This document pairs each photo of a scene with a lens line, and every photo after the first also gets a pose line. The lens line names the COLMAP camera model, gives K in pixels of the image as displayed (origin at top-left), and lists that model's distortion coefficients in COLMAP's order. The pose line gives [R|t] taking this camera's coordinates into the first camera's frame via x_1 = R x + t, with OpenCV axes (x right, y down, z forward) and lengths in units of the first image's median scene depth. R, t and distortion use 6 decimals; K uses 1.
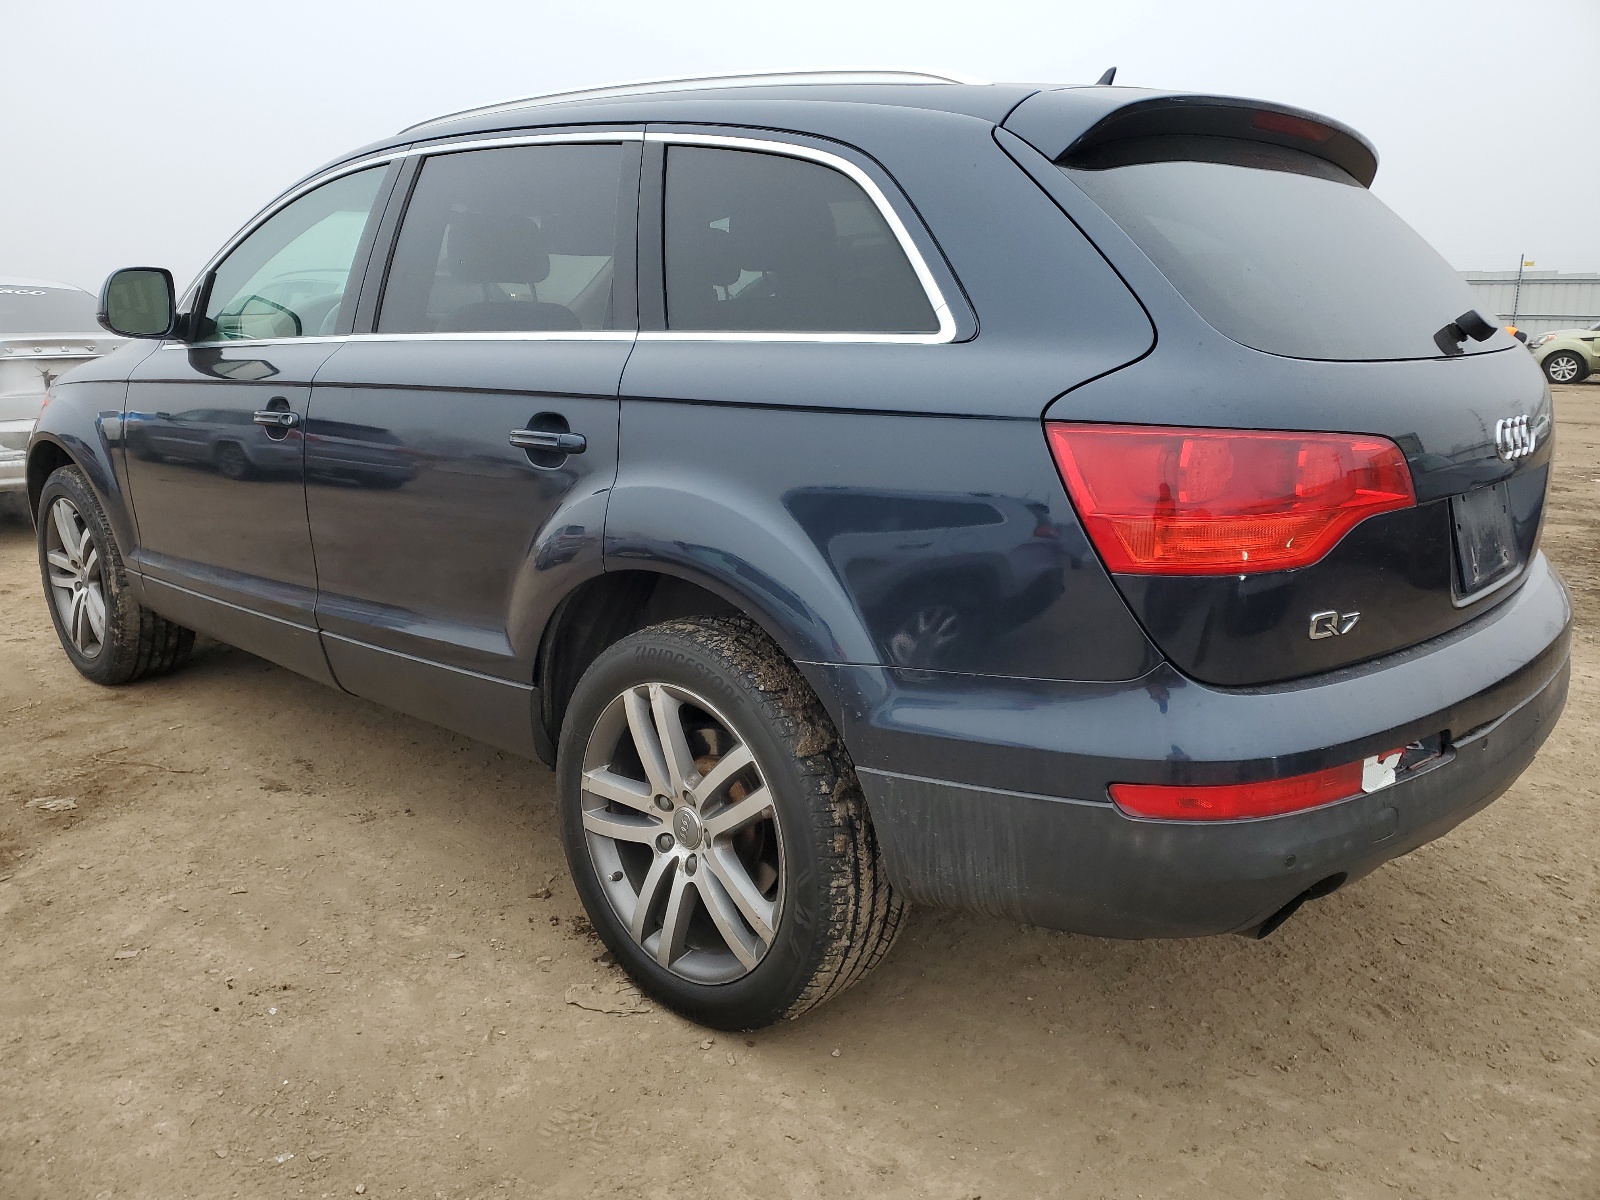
lens RADIAL K [[1225.4, 0, 795.8], [0, 1225.4, 596.8], [0, 0, 1]] dist [0.033147, 0.004036]
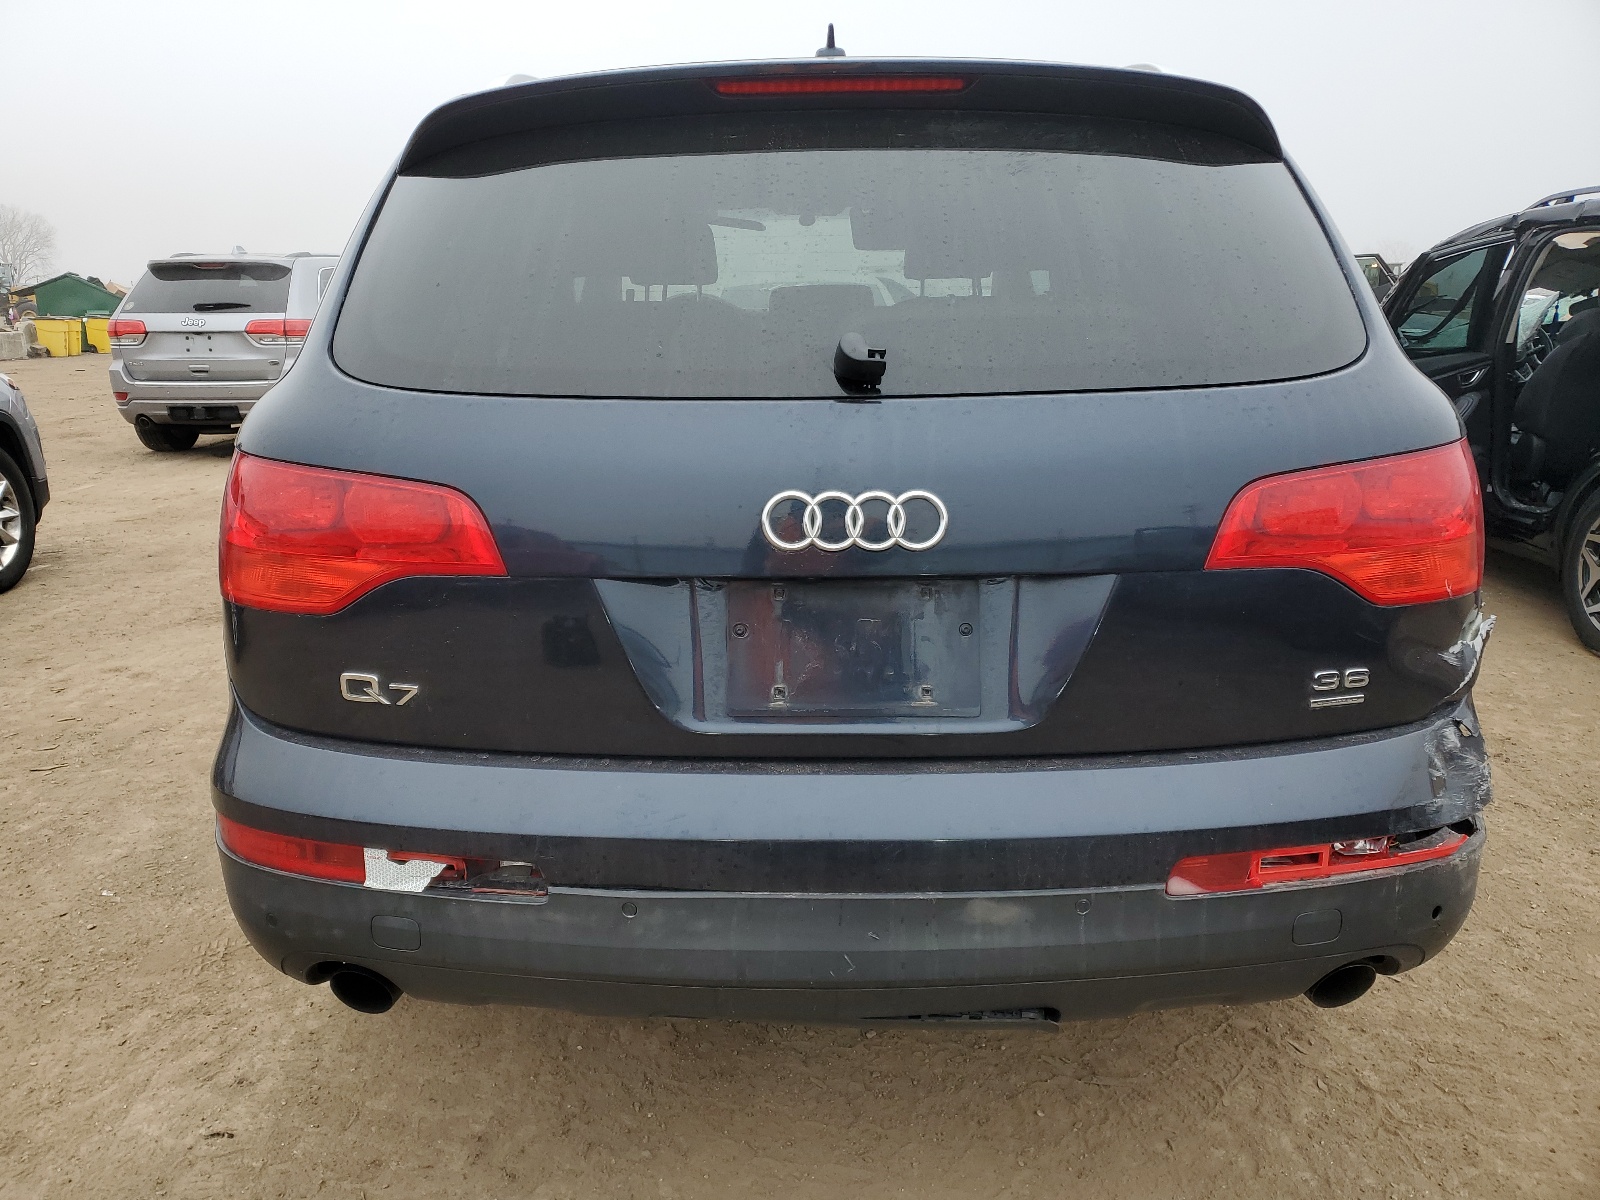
lens RADIAL K [[1225.4, 0, 796.8], [0, 1225.4, 603.6], [0, 0, 1]] dist [0.033147, 0.004036]
pose [[0.659498, 0.165524, -0.733256, 1.171981], [-0.149253, 0.984868, 0.088083, -0.148467], [0.736740, 0.051350, 0.674223, 0.578071]]
